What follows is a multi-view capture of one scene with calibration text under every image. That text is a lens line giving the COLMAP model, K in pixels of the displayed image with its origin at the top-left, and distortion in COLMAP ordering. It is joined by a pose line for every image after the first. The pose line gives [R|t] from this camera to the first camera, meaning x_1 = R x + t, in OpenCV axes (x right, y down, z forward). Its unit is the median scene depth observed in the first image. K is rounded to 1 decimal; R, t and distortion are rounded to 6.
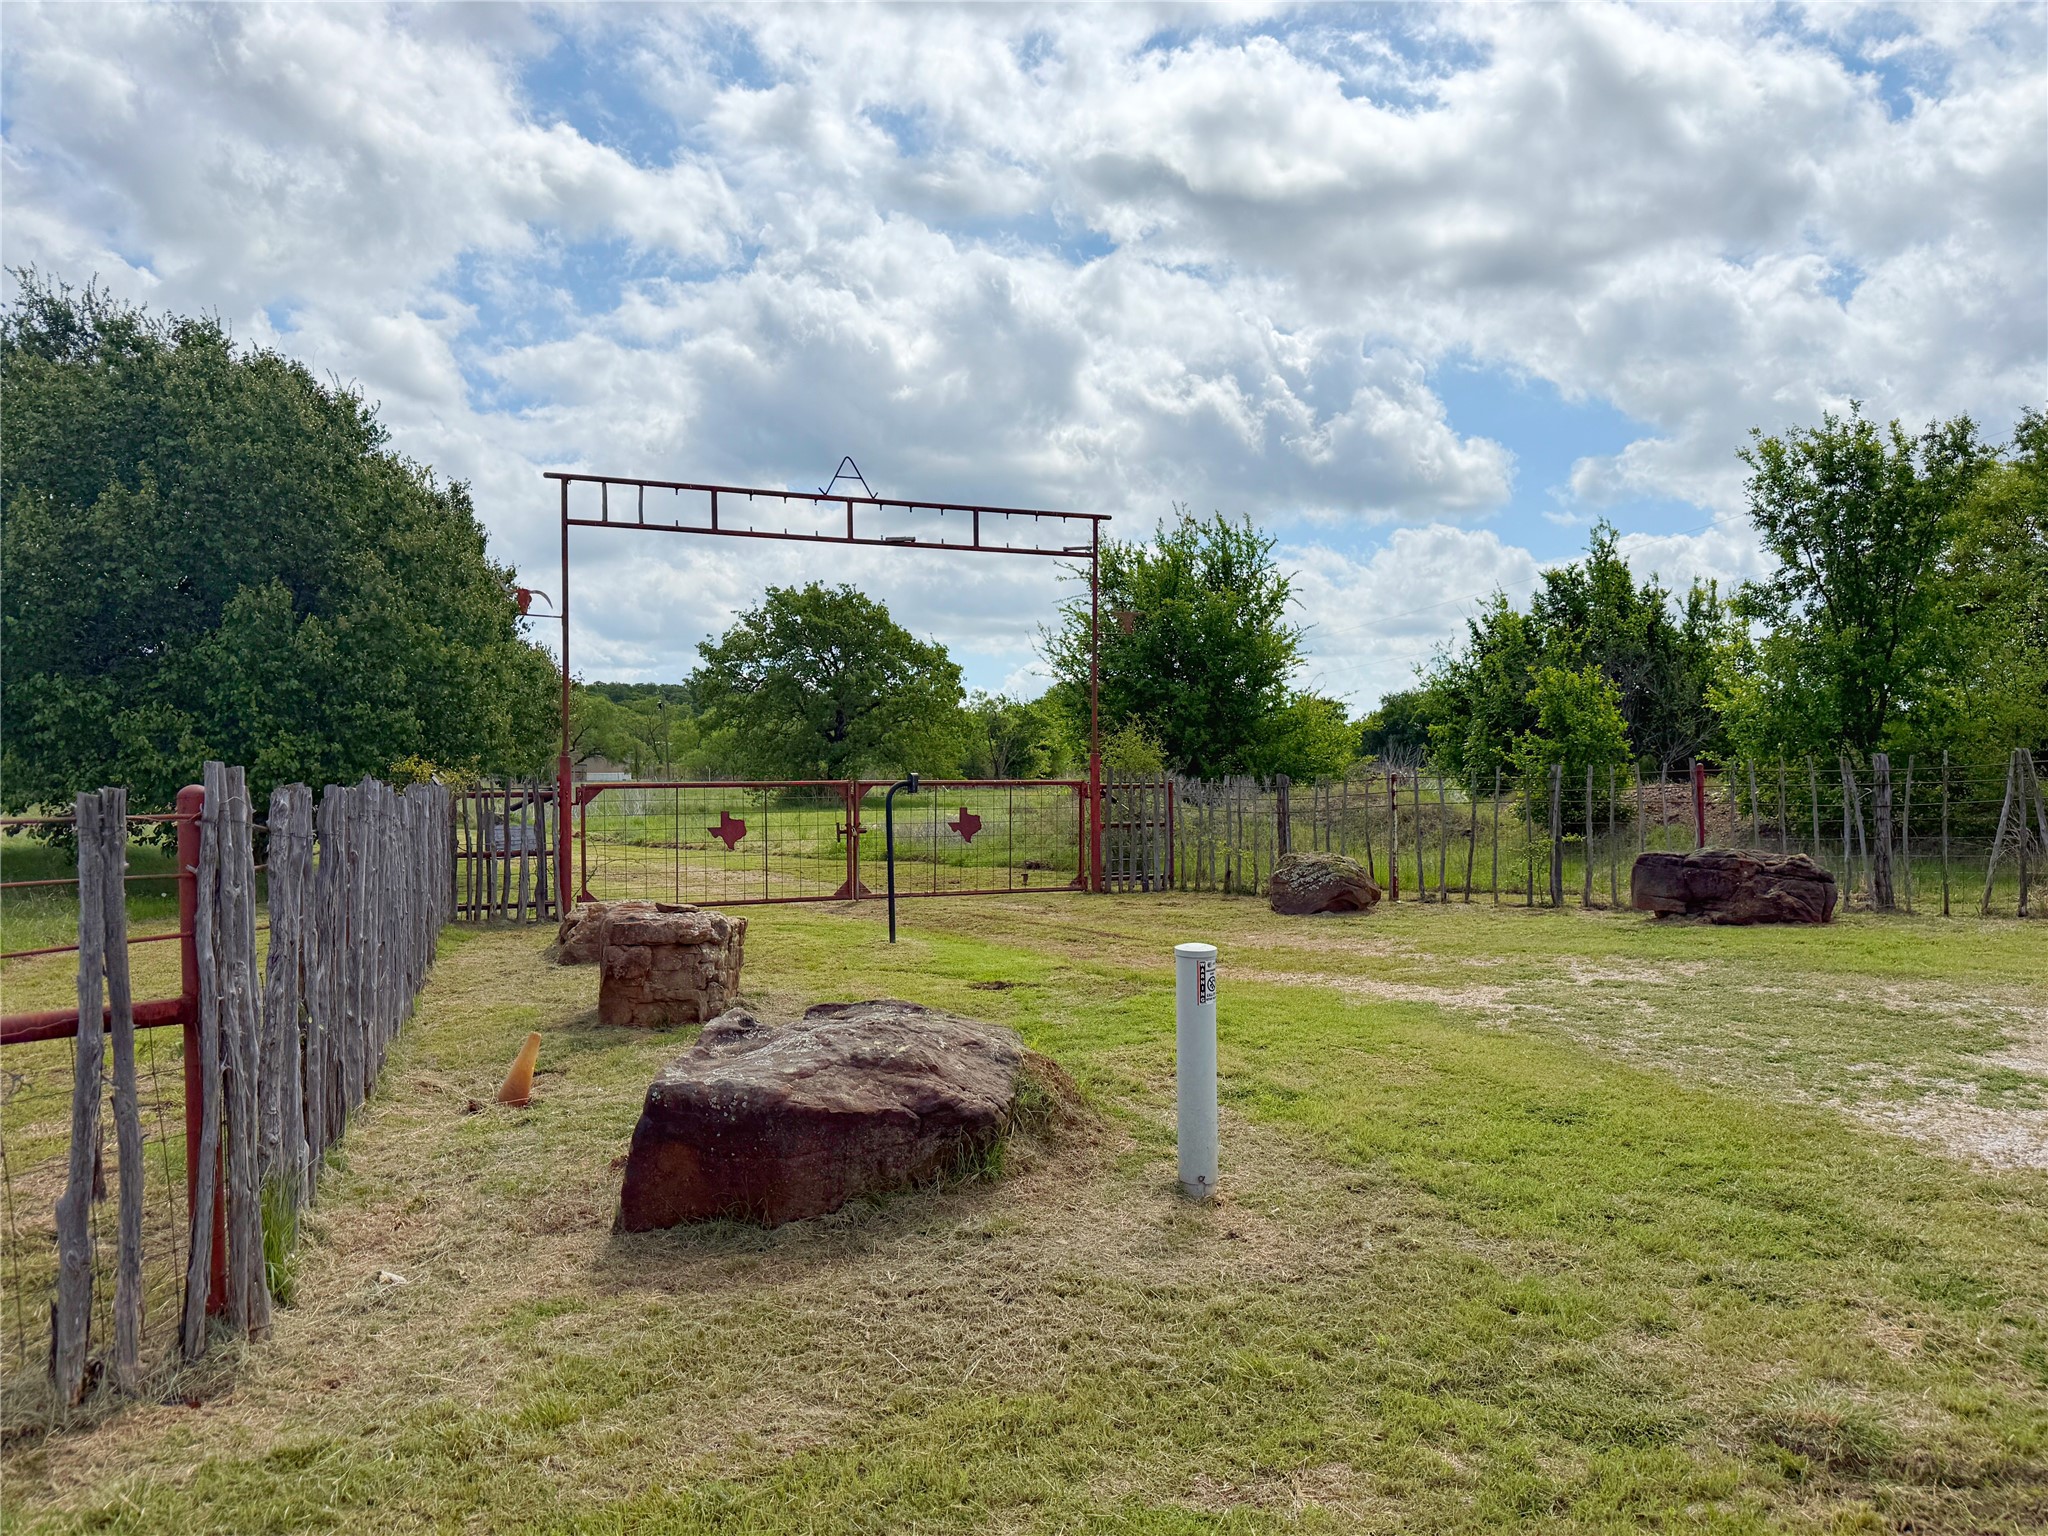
lens RADIAL K [[1462.8, 0, 1007.2], [0, 1462.8, 768.9], [0, 0, 1]] dist [0.025401, -0.052933]
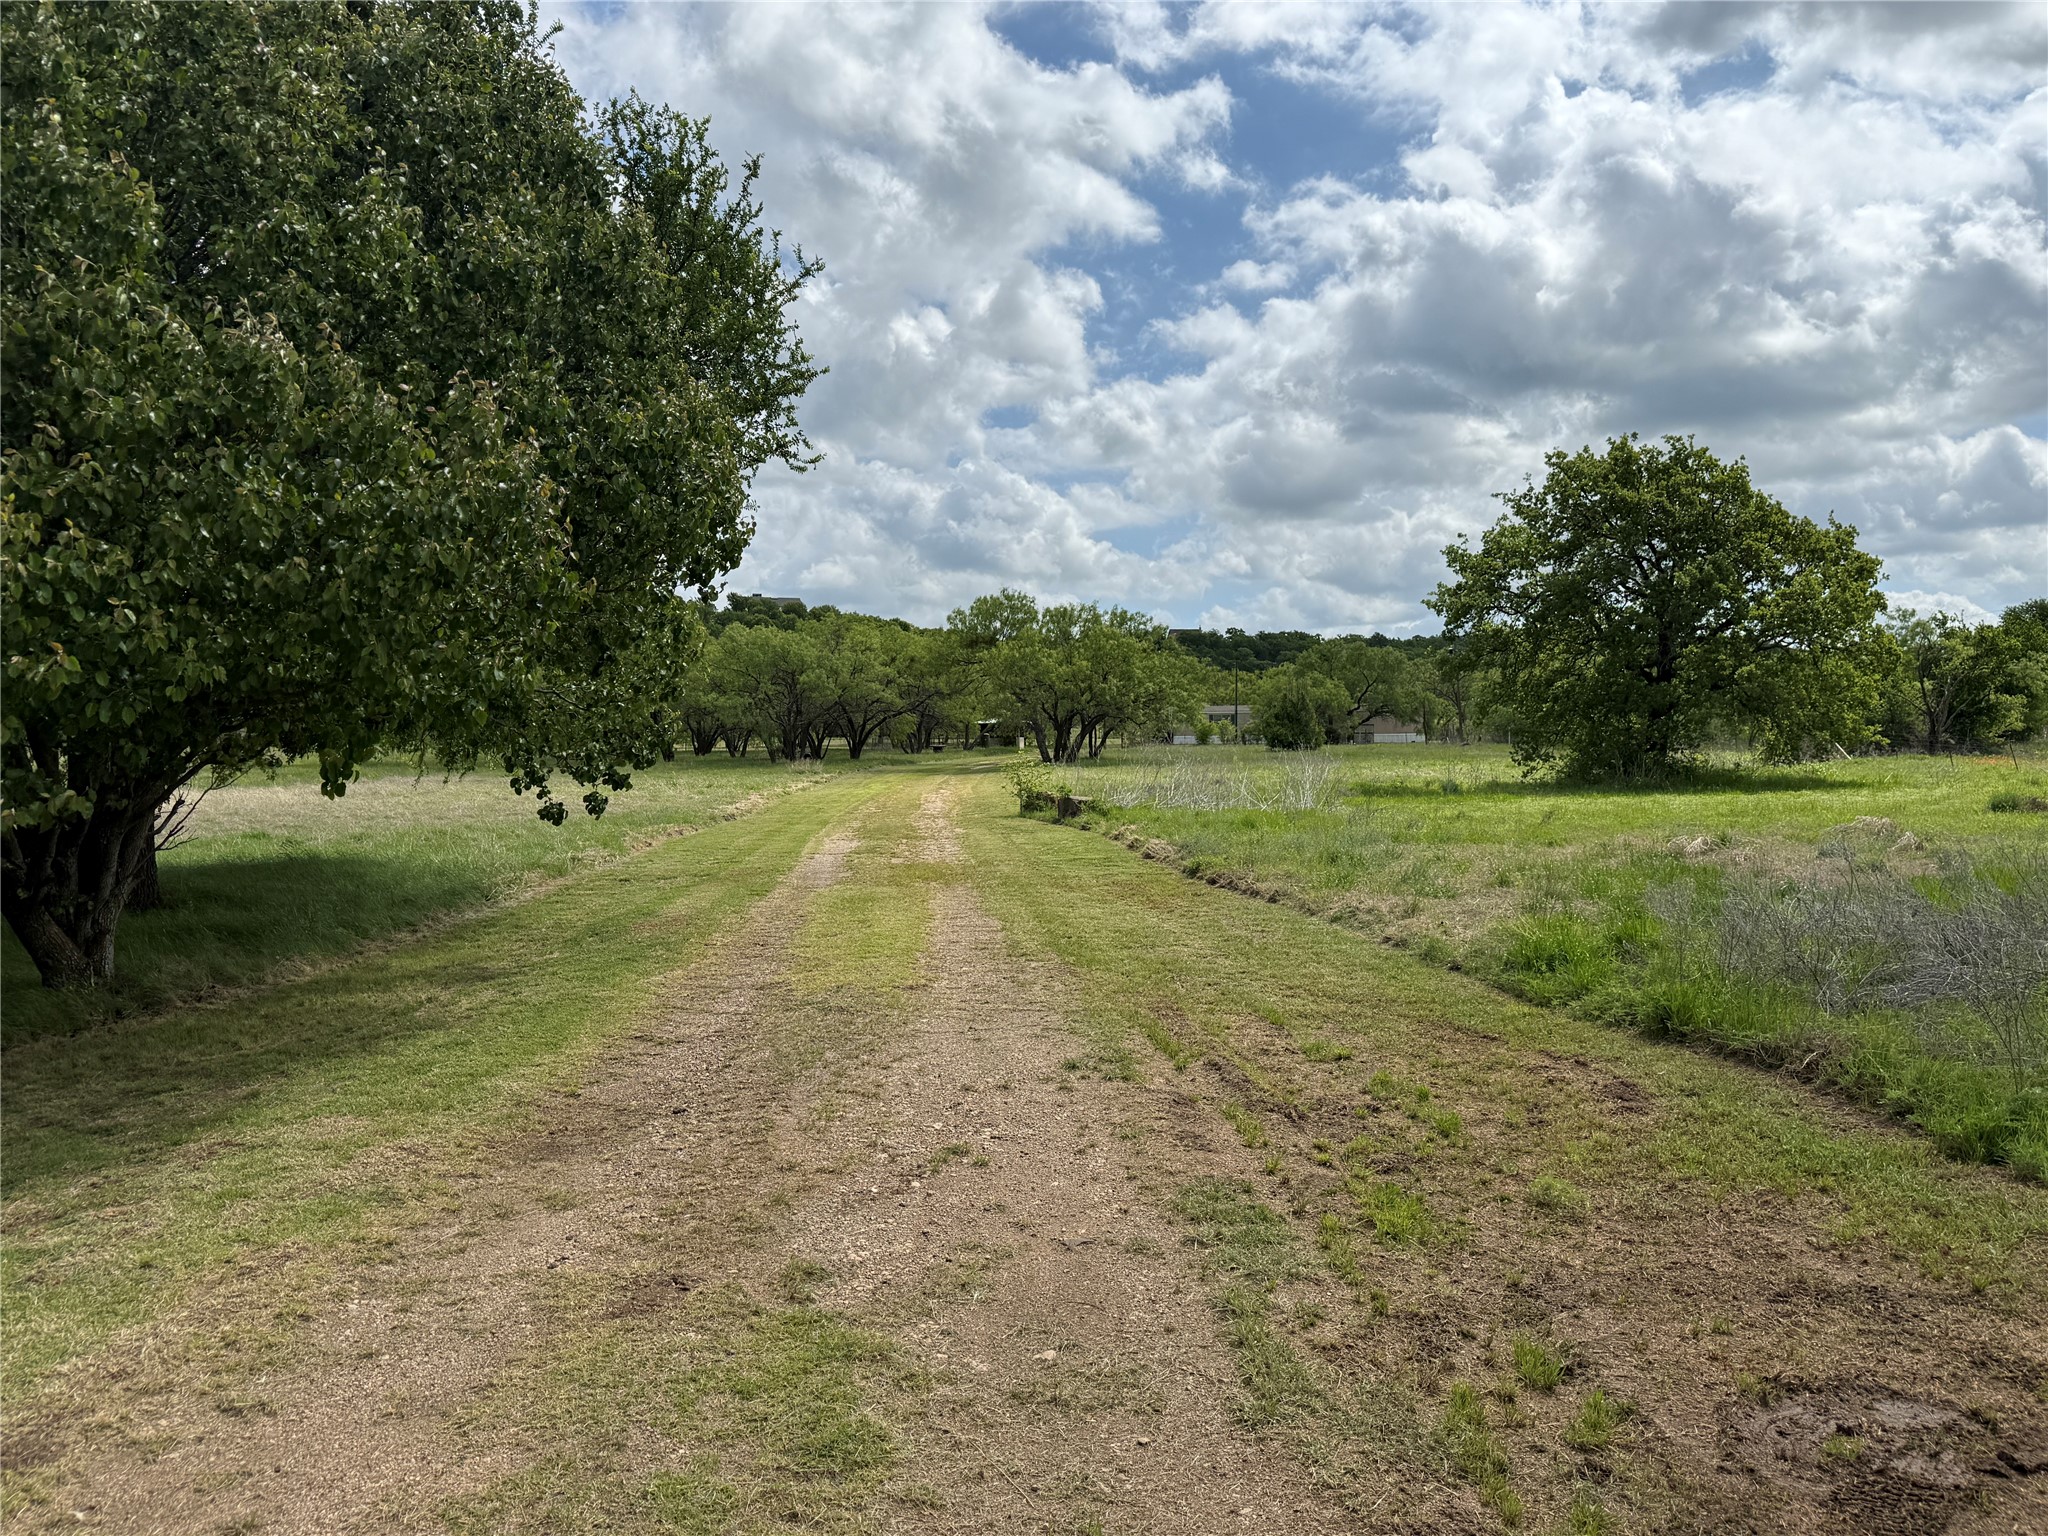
lens RADIAL K [[1547.2, 0, 1017.4], [0, 1547.2, 774.4], [0, 0, 1]] dist [0.037070, -0.097422]
pose [[0.863442, 0.005289, -0.504421, -0.015702], [0.009355, 0.999605, 0.026494, 0.000228], [0.504362, -0.027595, 0.863051, 0.263815]]
